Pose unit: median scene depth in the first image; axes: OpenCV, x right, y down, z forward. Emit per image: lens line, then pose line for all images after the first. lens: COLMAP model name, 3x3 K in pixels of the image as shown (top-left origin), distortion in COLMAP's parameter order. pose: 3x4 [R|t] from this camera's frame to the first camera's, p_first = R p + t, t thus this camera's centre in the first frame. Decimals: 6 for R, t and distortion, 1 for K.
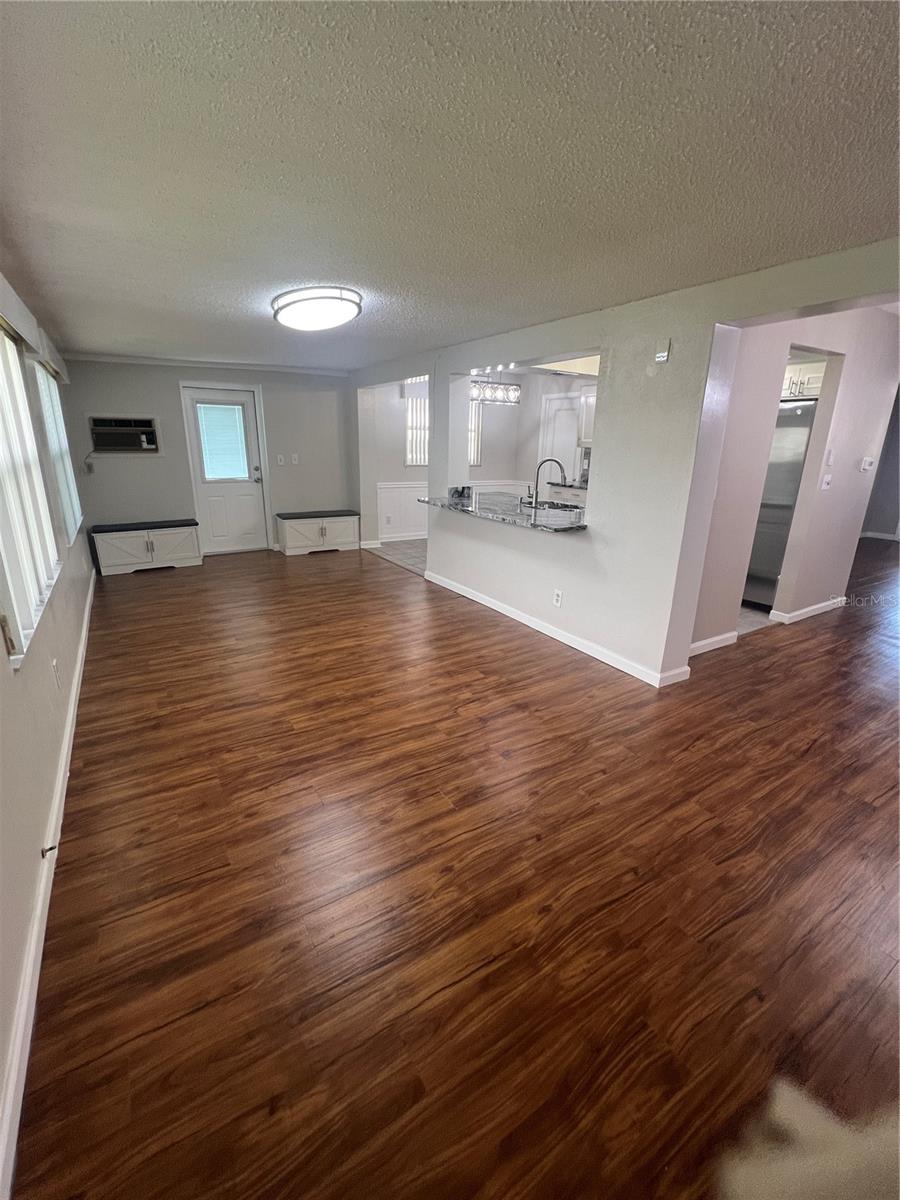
lens RADIAL K [[511.6, 0, 453.4], [0, 511.6, 596.8], [0, 0, 1]] dist [0.000138, -0.000187]
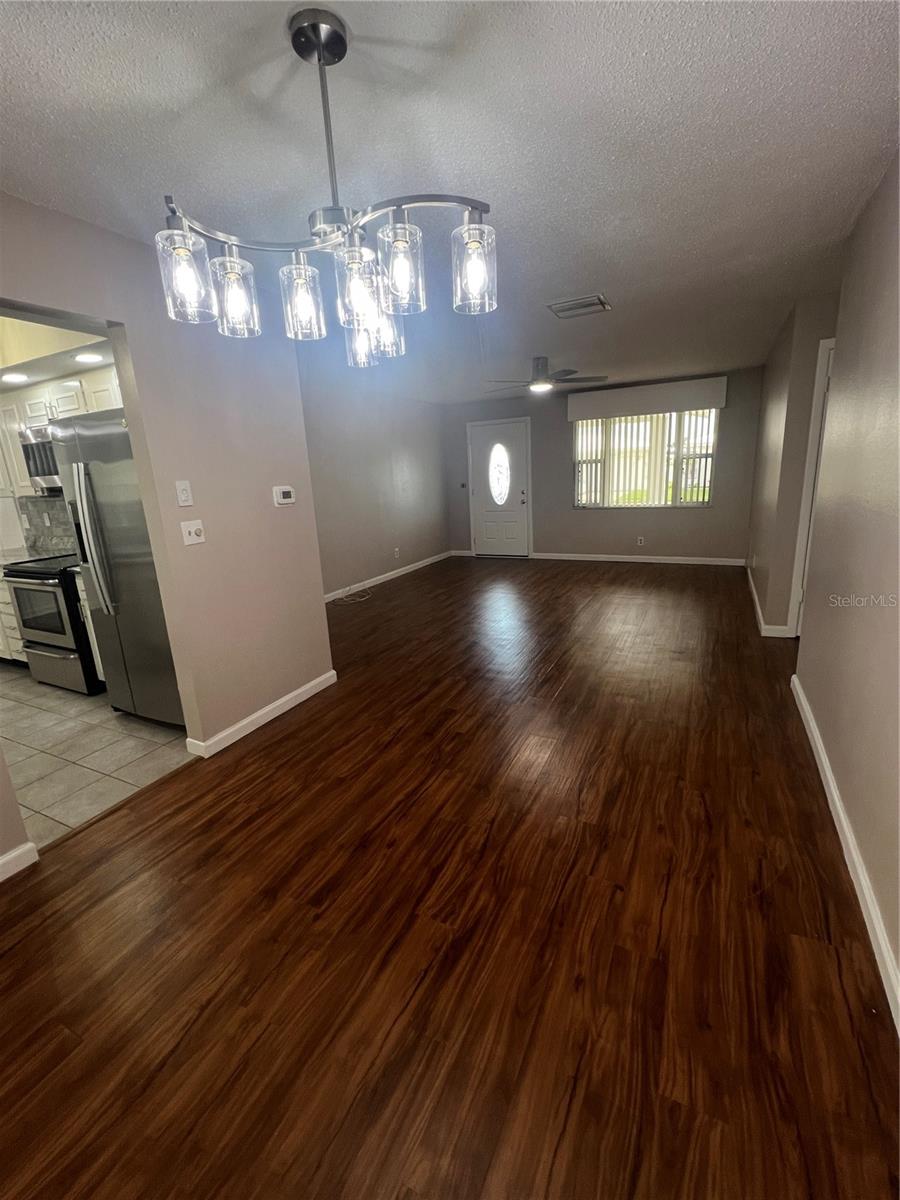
lens RADIAL K [[511.6, 0, 453.4], [0, 511.6, 596.8], [0, 0, 1]] dist [0.000138, -0.000187]
pose [[0.853713, -0.186247, 0.486299, 0.780998], [0.215231, 0.976556, -0.003835, -0.086337], [-0.474183, 0.107940, 0.873784, 0.354608]]
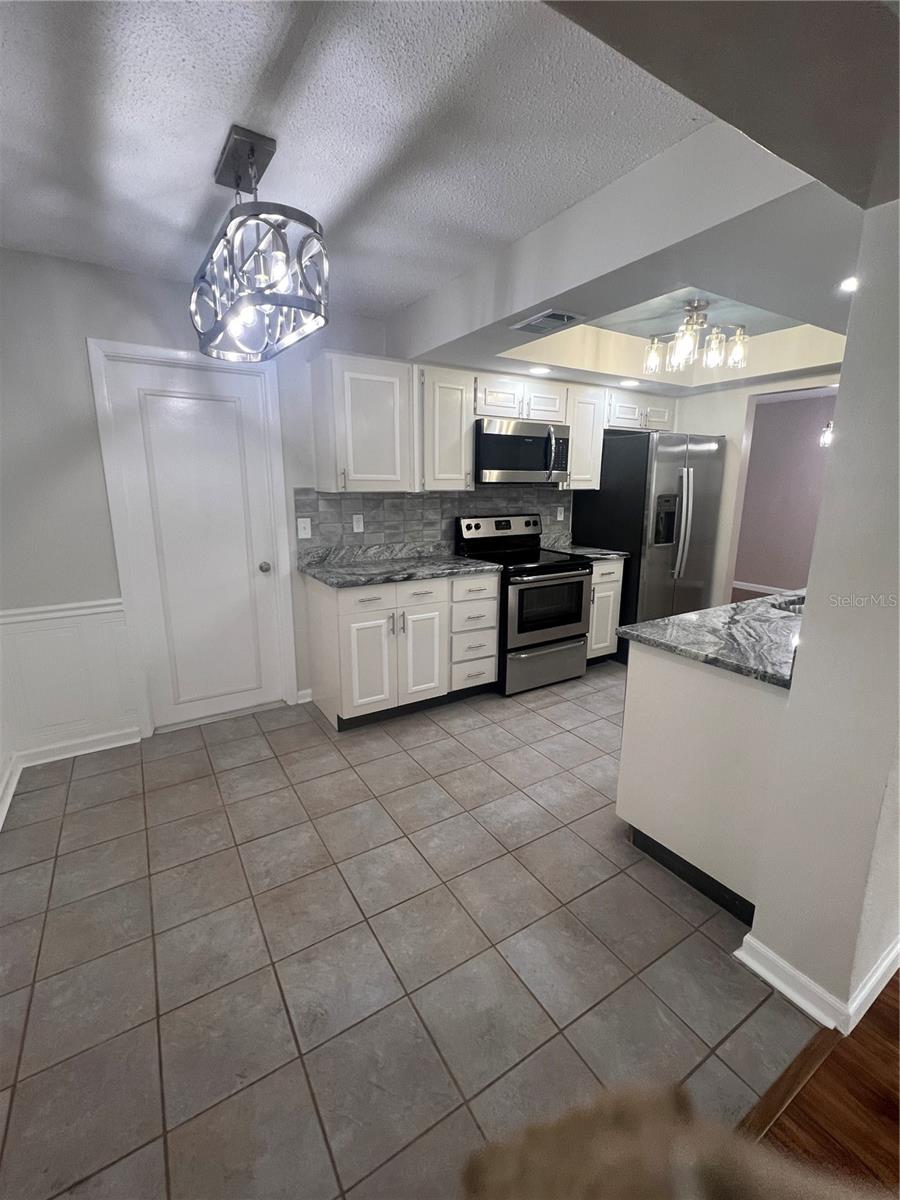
lens RADIAL K [[511.6, 0, 453.4], [0, 511.6, 596.8], [0, 0, 1]] dist [0.000138, -0.000187]
pose [[0.002794, -0.242532, 0.970139, -0.382182], [0.288266, 0.929156, 0.231457, -0.538911], [-0.957546, 0.279011, 0.072510, 1.722376]]
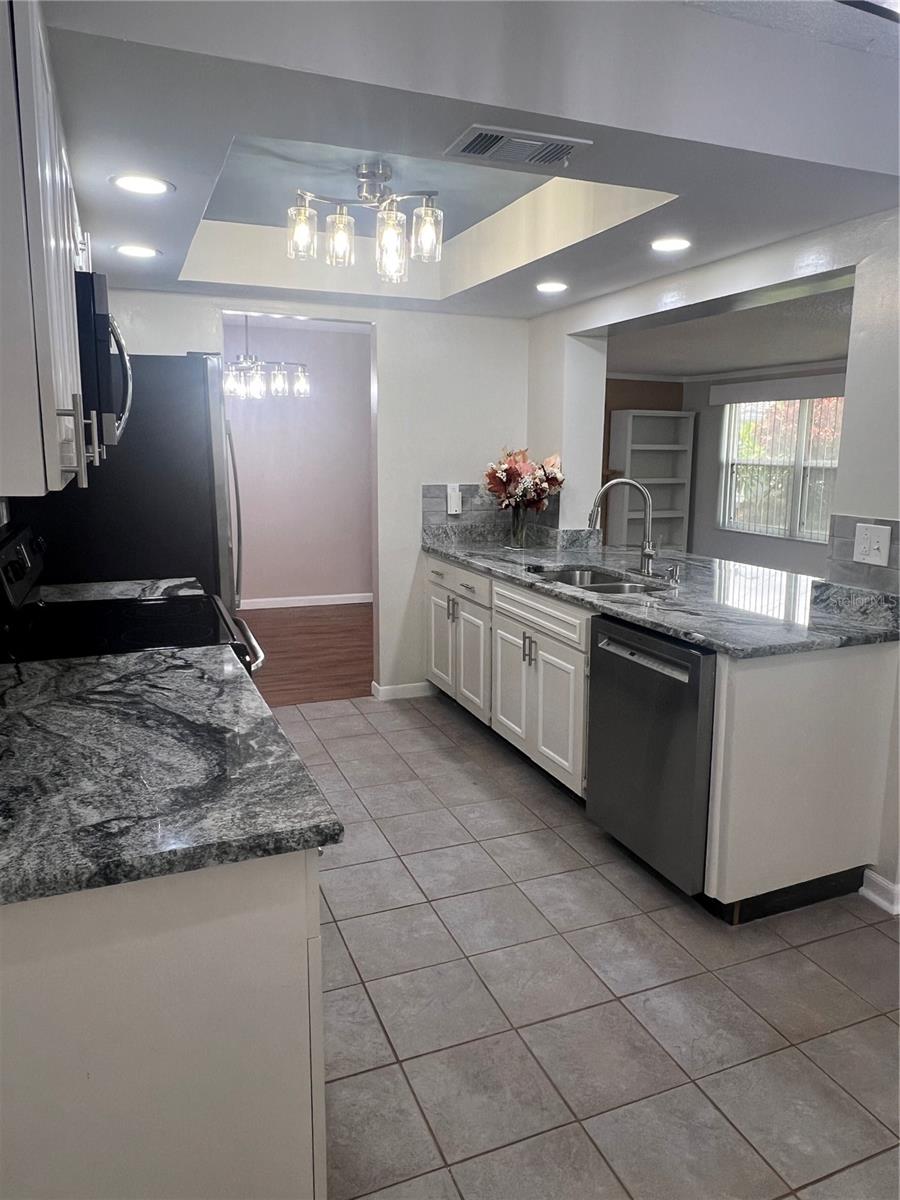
lens RADIAL K [[807.8, 0, 450.1], [0, 807.8, 593.4], [0, 0, 1]] dist [-0.002270, -0.000708]
pose [[-0.983970, -0.059478, 0.168126, 0.266153], [0.024777, 0.888008, 0.459160, -0.662226], [-0.176607, 0.455965, -0.872299, 2.172064]]
